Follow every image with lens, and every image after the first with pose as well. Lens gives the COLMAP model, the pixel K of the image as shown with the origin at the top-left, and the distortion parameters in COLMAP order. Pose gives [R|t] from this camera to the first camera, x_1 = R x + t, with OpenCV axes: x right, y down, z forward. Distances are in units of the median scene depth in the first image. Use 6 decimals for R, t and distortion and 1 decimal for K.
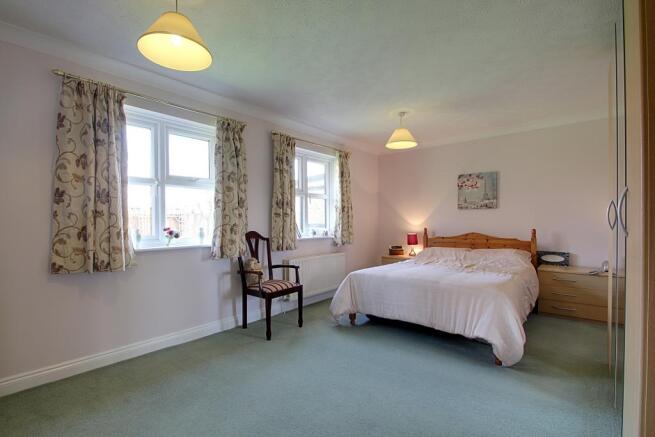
lens RADIAL K [[301.7, 0, 318.3], [0, 301.7, 220.8], [0, 0, 1]] dist [0.002644, -0.000068]
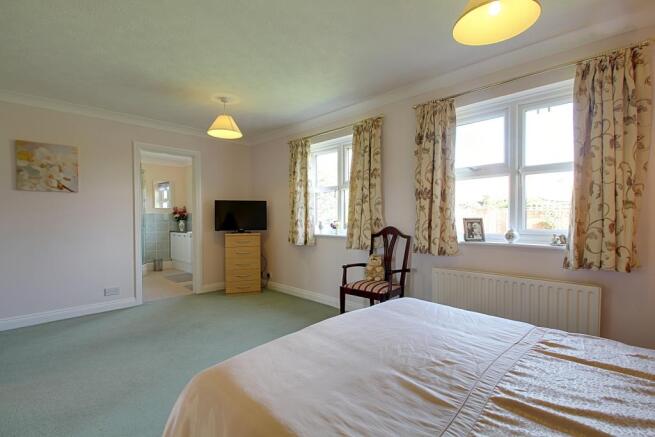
lens RADIAL K [[301.7, 0, 318.3], [0, 301.7, 220.8], [0, 0, 1]] dist [0.002644, -0.000068]
pose [[-0.068668, 0.019996, -0.997439, 0.679871], [0.010418, 0.999759, 0.019325, -0.003785], [0.997585, -0.009065, -0.068859, 0.783408]]
